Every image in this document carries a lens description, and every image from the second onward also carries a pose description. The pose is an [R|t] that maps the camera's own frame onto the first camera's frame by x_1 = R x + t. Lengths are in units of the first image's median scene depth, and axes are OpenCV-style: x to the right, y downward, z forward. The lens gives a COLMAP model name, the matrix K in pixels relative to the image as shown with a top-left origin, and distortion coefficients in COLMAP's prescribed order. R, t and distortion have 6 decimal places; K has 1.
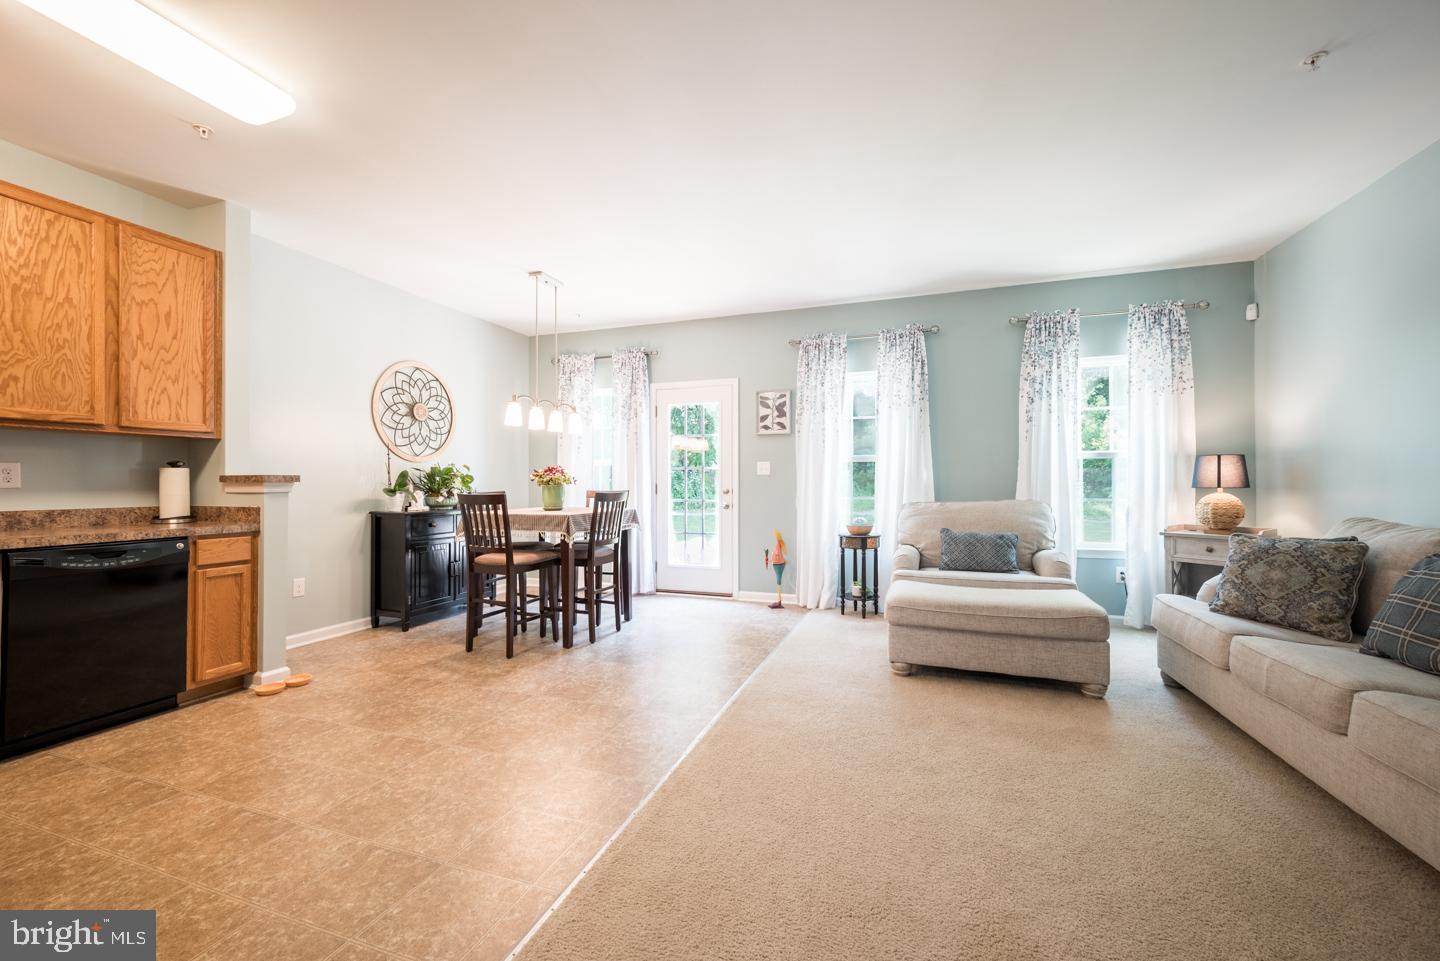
lens RADIAL K [[555.0, 0, 735.5], [0, 555.0, 480.8], [0, 0, 1]] dist [0.002432, -0.000790]
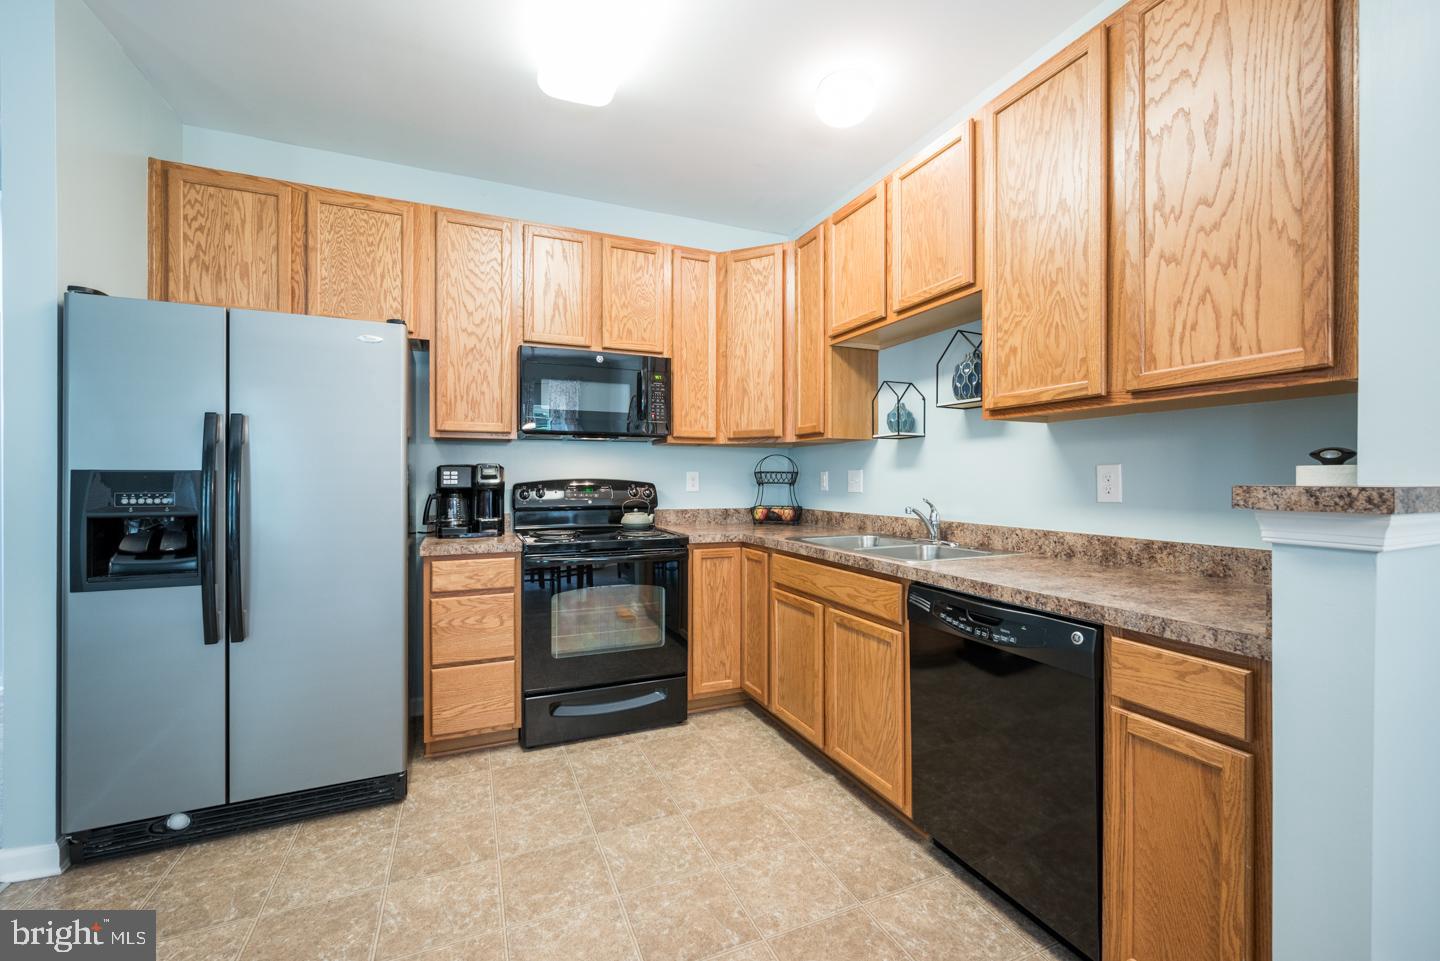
lens RADIAL K [[591.0, 0, 721.8], [0, 591.0, 477.7], [0, 0, 1]] dist [-0.001374, -0.000139]
pose [[-0.747240, 0.002491, -0.664549, -0.260644], [0.004452, 0.999989, -0.001258, -0.010276], [0.664539, -0.003898, -0.747243, 0.682576]]
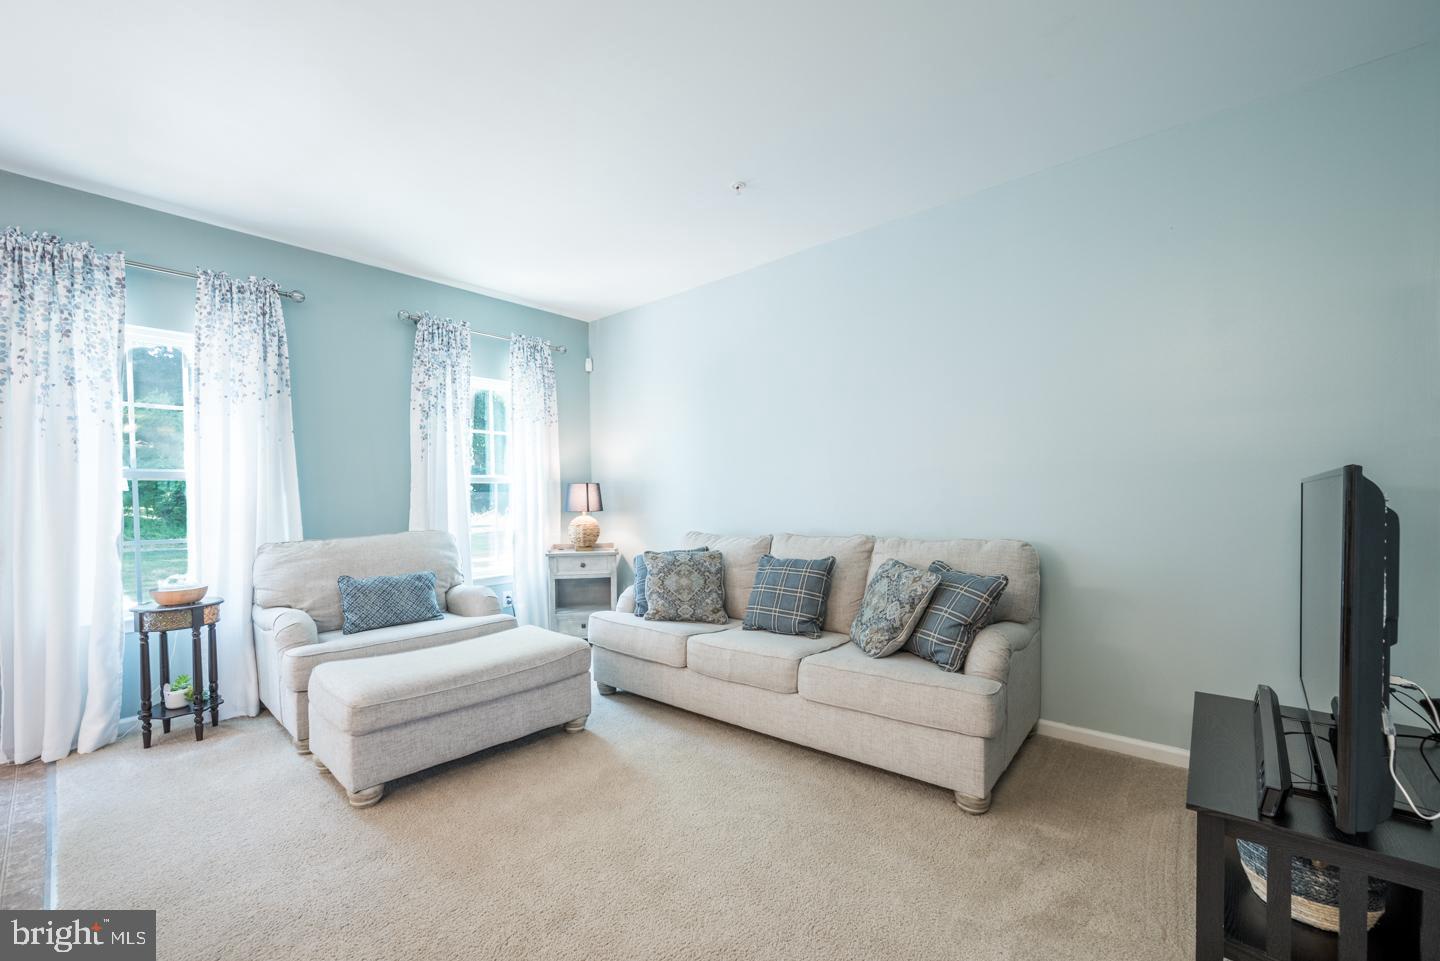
lens RADIAL K [[584.2, 0, 703.7], [0, 584.2, 508.4], [0, 0, 1]] dist [0.006871, -0.003923]
pose [[0.405003, -0.019836, 0.914100, -0.125342], [0.008637, 0.999803, 0.017868, -0.012174], [-0.914275, 0.000658, 0.405094, 0.242308]]
